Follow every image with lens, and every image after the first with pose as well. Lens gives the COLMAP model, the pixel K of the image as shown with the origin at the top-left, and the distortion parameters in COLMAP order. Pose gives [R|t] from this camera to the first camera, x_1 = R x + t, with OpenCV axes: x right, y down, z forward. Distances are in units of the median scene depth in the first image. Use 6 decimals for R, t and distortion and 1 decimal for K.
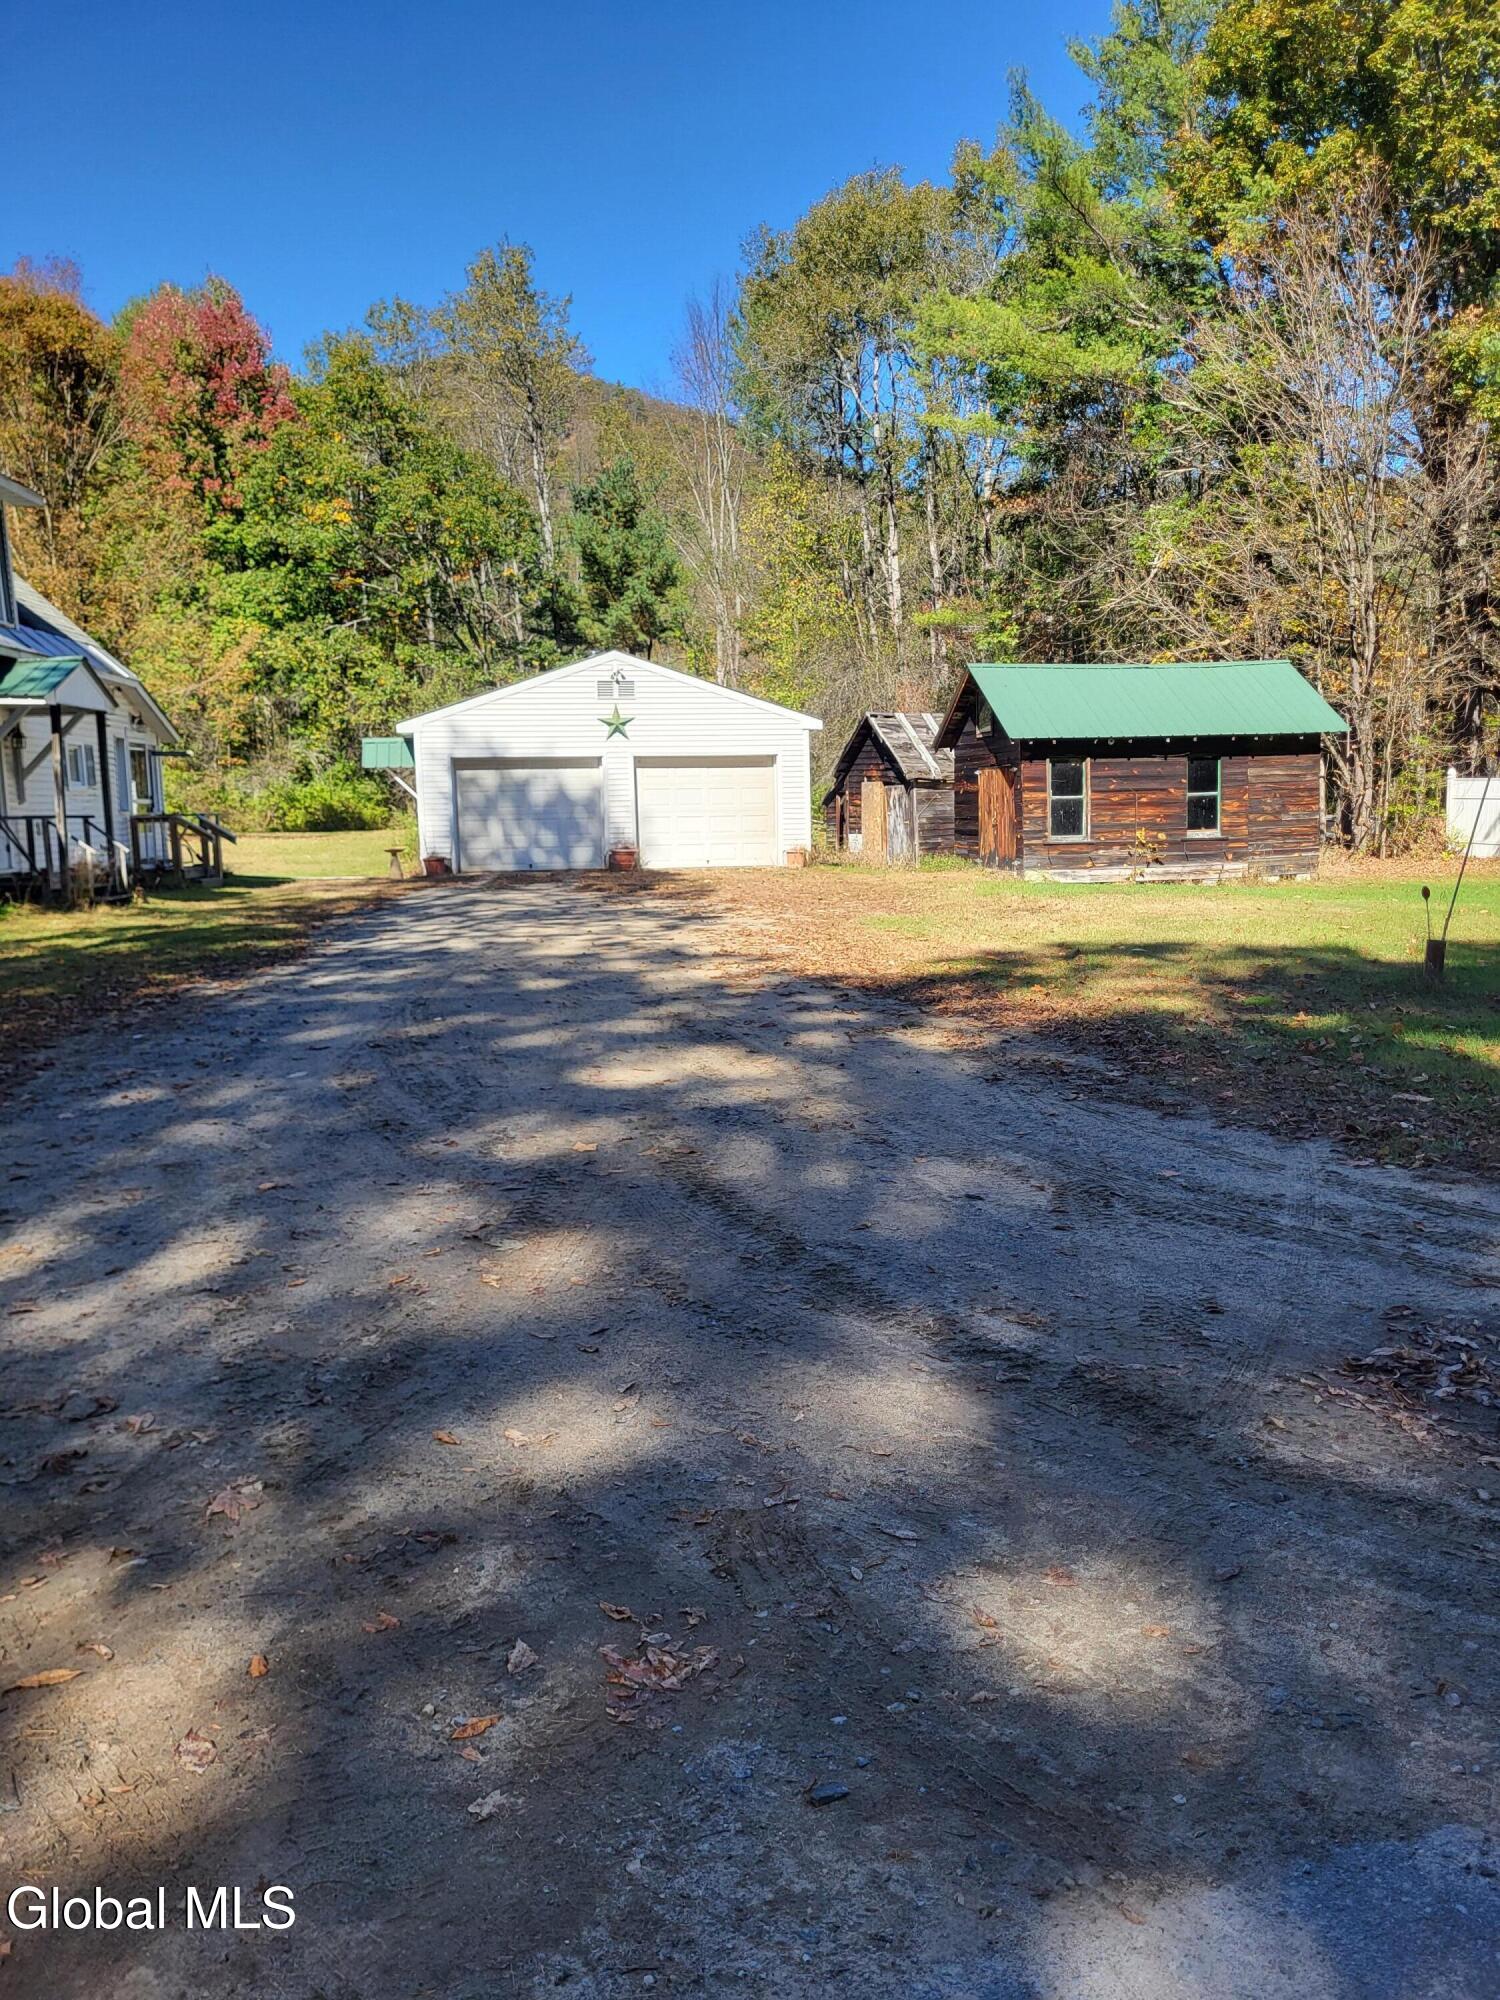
lens RADIAL K [[1375.7, 0, 859.9], [0, 1375.7, 993.4], [0, 0, 1]] dist [0.125376, -0.109753]
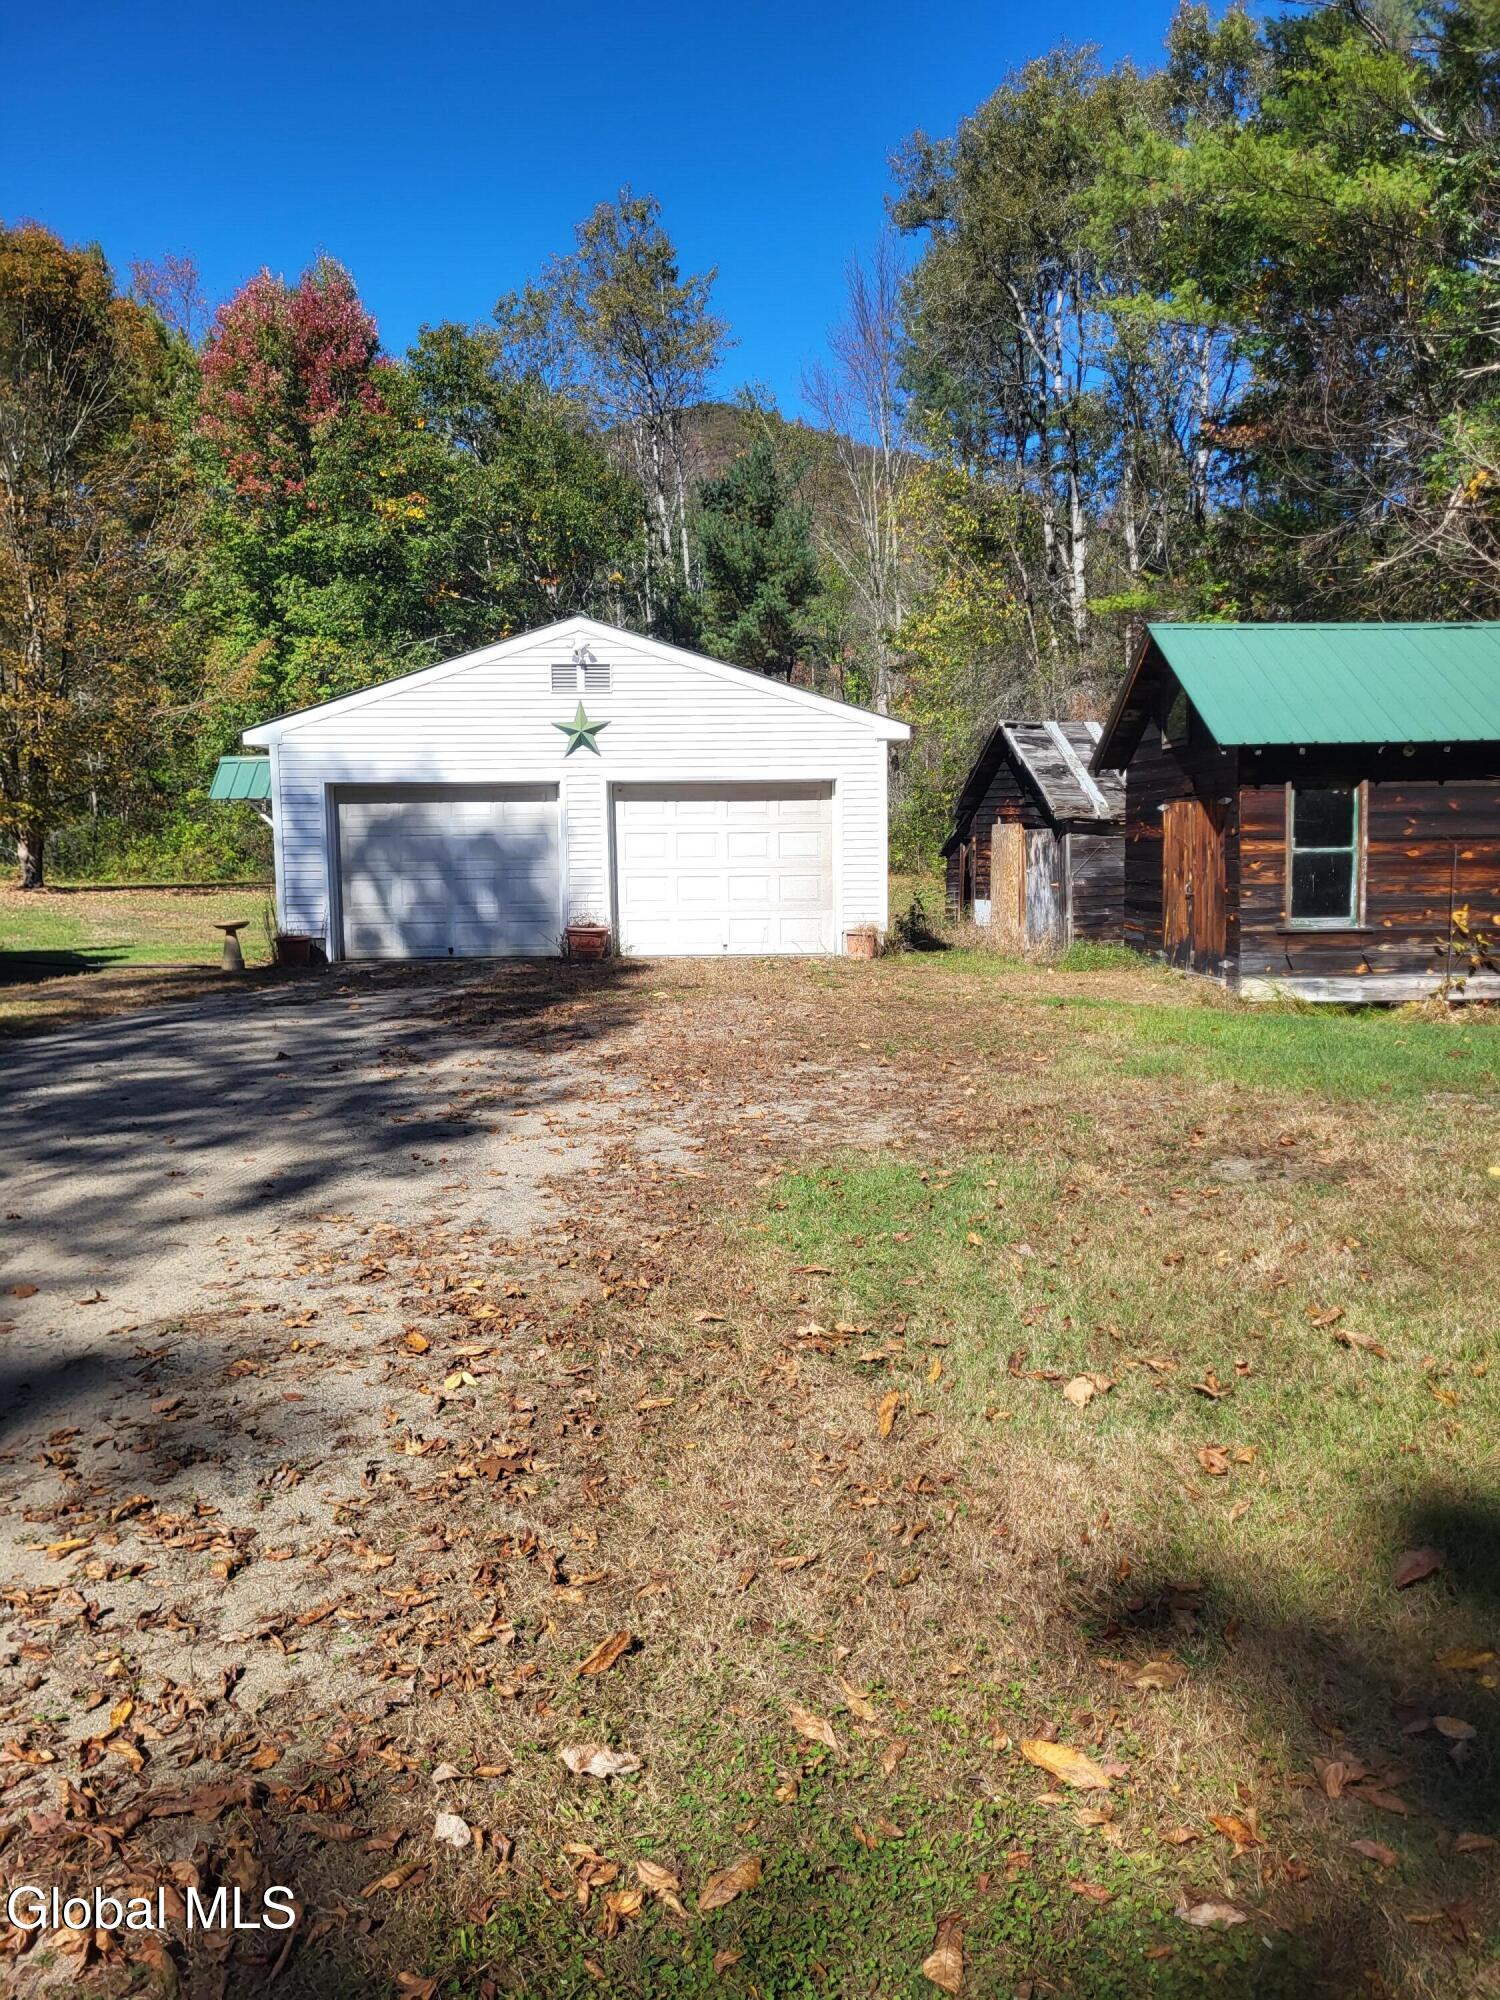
lens RADIAL K [[1375.7, 0, 859.9], [0, 1375.7, 993.4], [0, 0, 1]] dist [0.125376, -0.109753]
pose [[0.989054, 0.020844, -0.146077, 0.039477], [-0.025321, 0.999263, -0.028854, -0.051476], [0.145368, 0.032237, 0.988852, 0.341026]]
